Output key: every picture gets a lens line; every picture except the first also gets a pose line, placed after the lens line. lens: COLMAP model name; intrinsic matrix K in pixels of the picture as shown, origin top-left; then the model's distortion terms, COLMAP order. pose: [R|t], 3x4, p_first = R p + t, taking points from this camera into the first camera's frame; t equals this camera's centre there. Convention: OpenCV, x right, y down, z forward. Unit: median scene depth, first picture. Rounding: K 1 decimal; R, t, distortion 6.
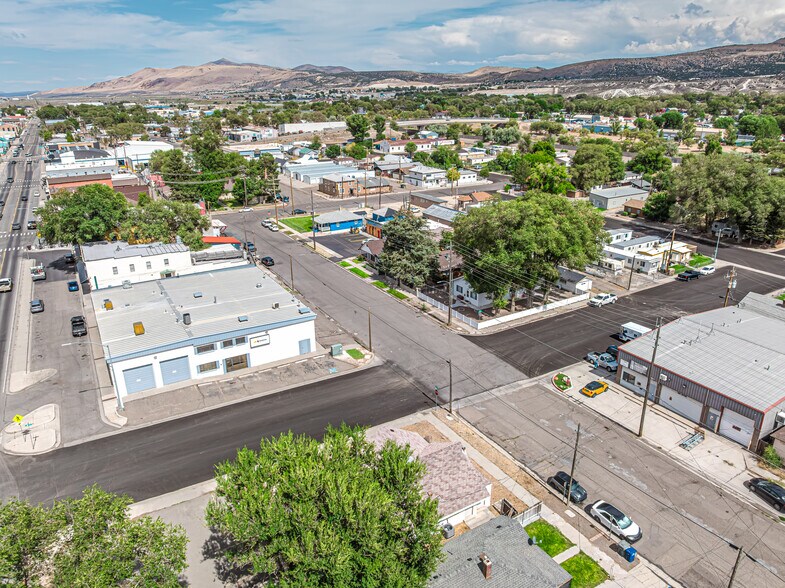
lens RADIAL K [[560.9, 0, 392.5], [0, 560.9, 294.0], [0, 0, 1]] dist [-0.001631, -0.000338]
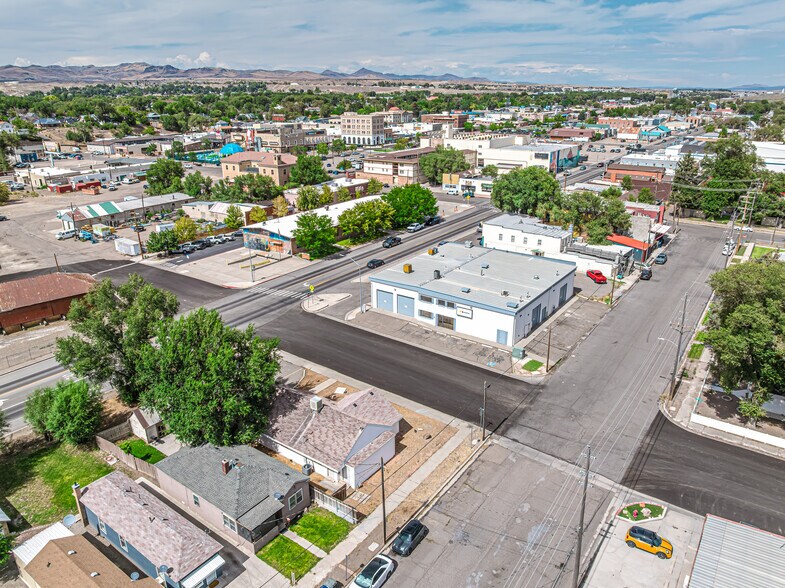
lens RADIAL K [[560.9, 0, 392.5], [0, 560.9, 294.0], [0, 0, 1]] dist [-0.001631, -0.000338]
pose [[0.396567, 0.324581, -0.858709, 0.657006], [-0.316343, 0.926432, 0.204087, -0.134161], [0.861778, 0.190712, 0.470072, 0.329913]]
